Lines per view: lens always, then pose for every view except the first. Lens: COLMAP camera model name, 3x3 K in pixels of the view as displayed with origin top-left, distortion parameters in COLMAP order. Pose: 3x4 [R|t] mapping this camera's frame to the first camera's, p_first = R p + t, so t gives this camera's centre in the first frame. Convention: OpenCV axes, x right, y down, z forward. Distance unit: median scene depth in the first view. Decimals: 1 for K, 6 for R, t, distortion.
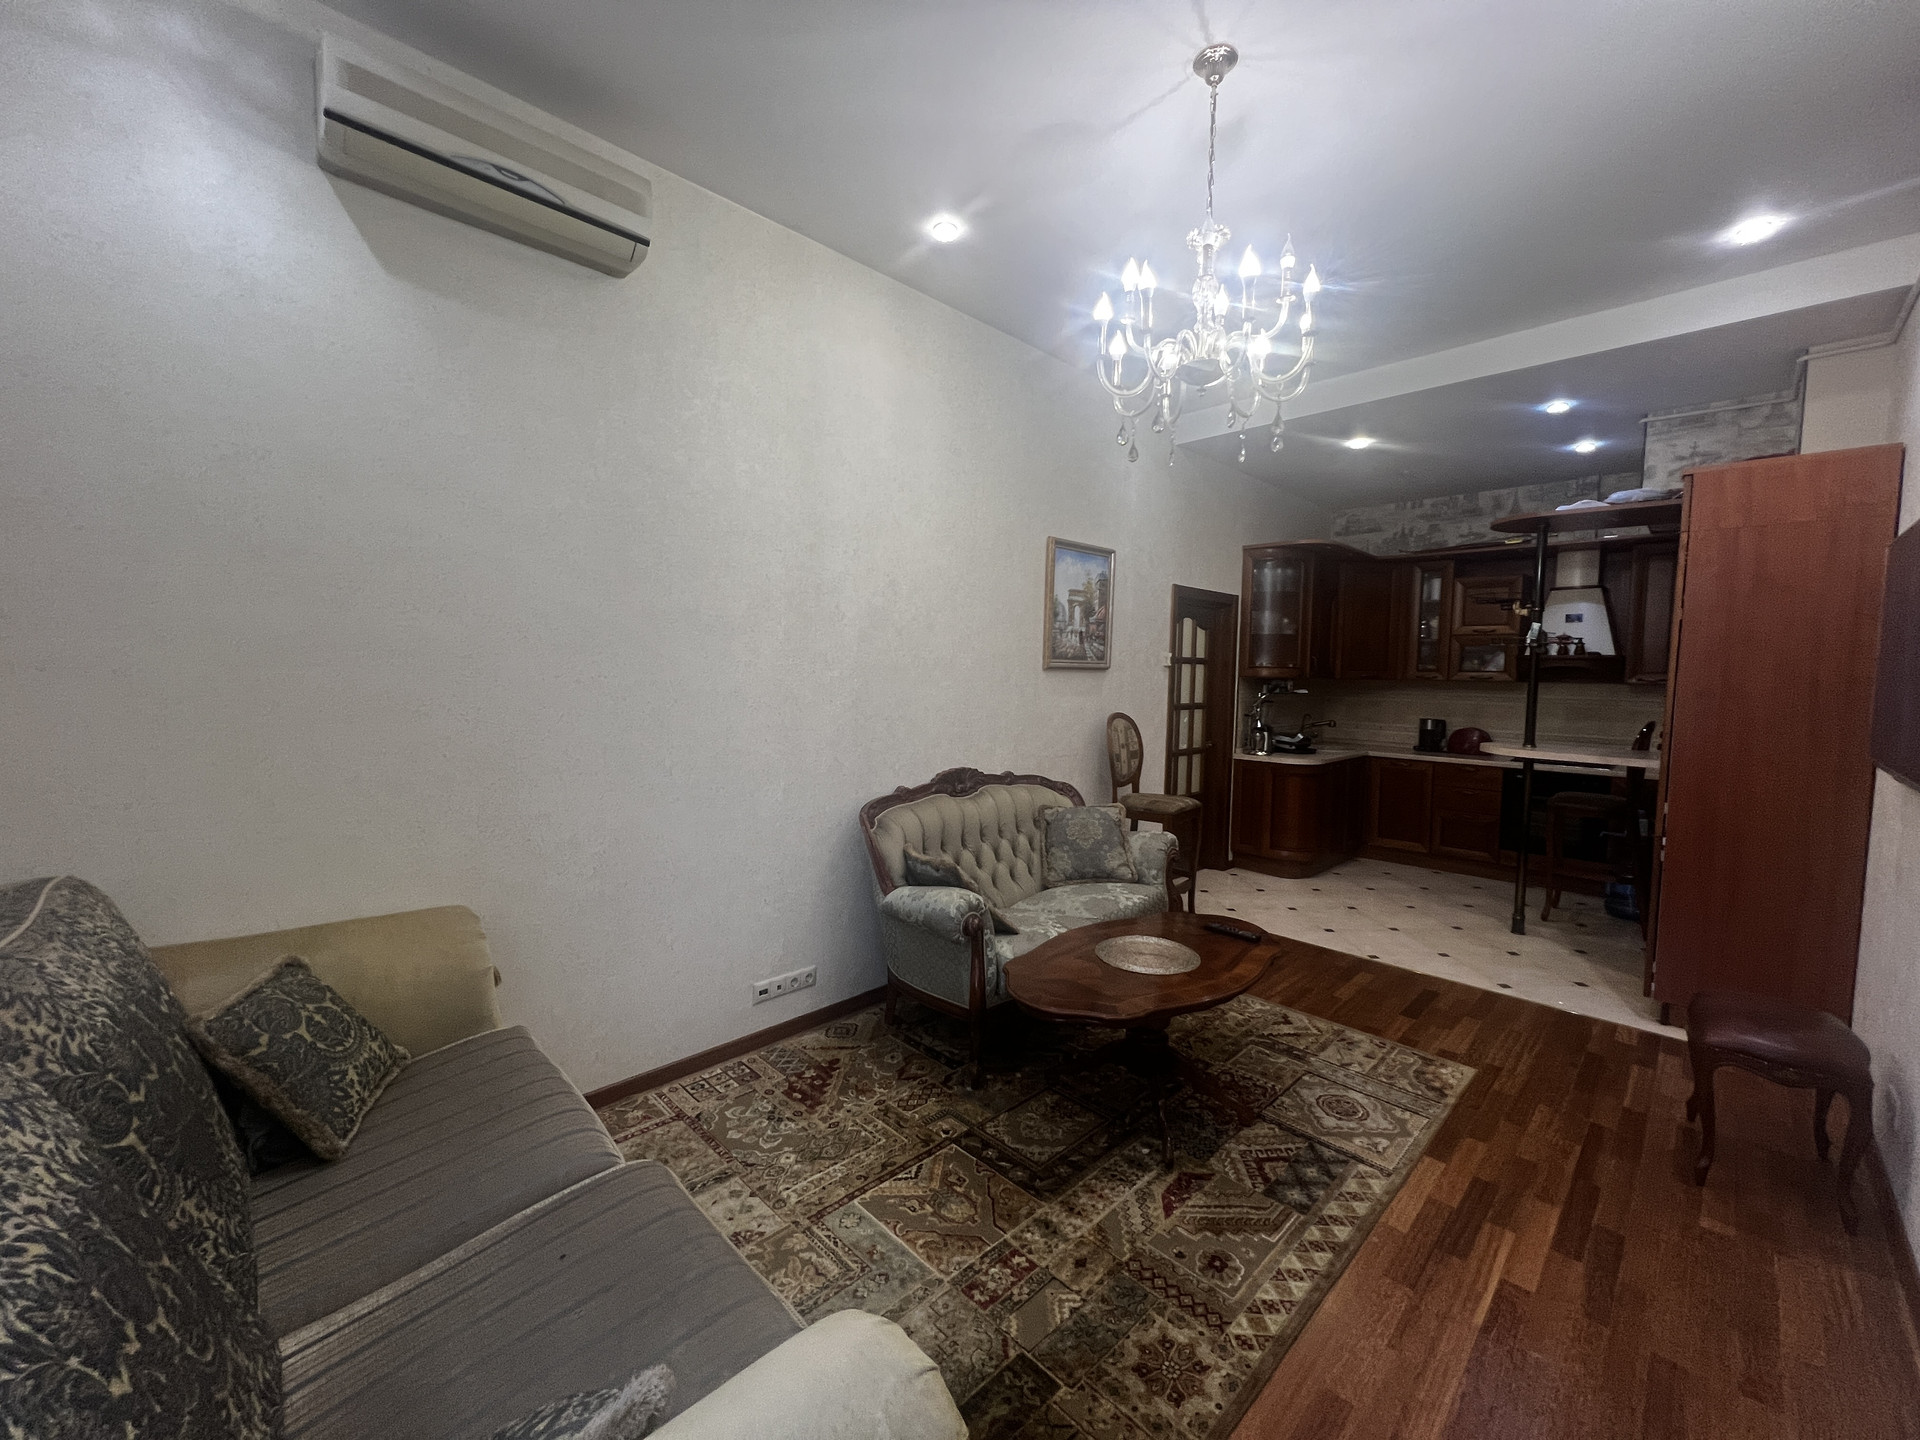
lens RADIAL K [[768.5, 0, 955.3], [0, 768.5, 719.7], [0, 0, 1]] dist [-0.002129, 0.001695]
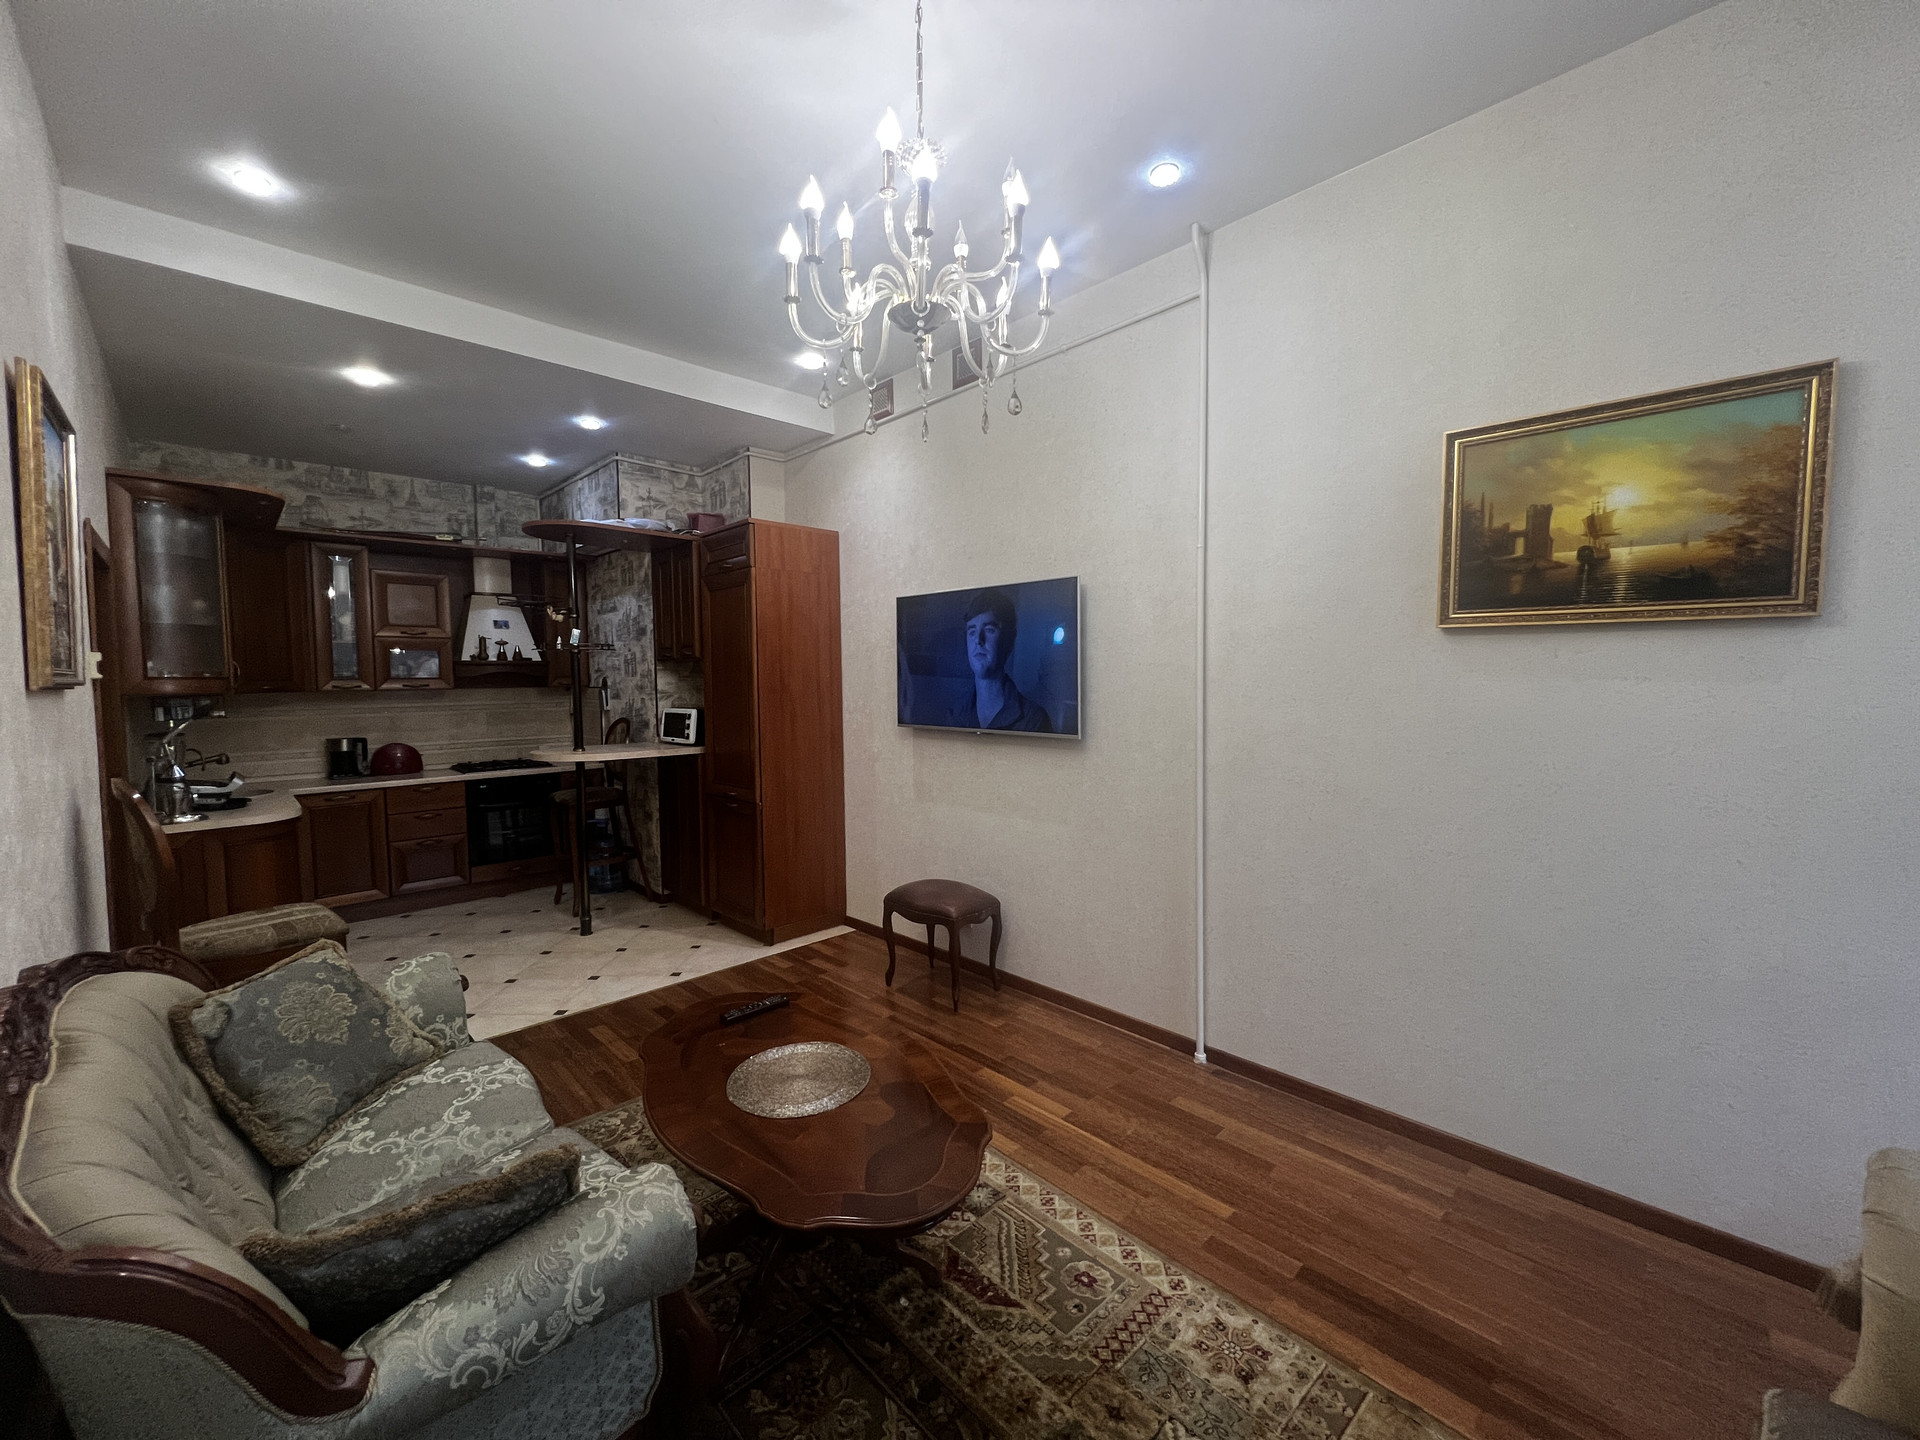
lens RADIAL K [[768.5, 0, 955.5], [0, 768.5, 715.8], [0, 0, 1]] dist [-0.002129, 0.001695]
pose [[0.008175, -0.067178, 0.997707, -0.252895], [0.078350, 0.994717, 0.066335, -0.037571], [-0.996892, 0.077628, 0.013396, 0.467232]]
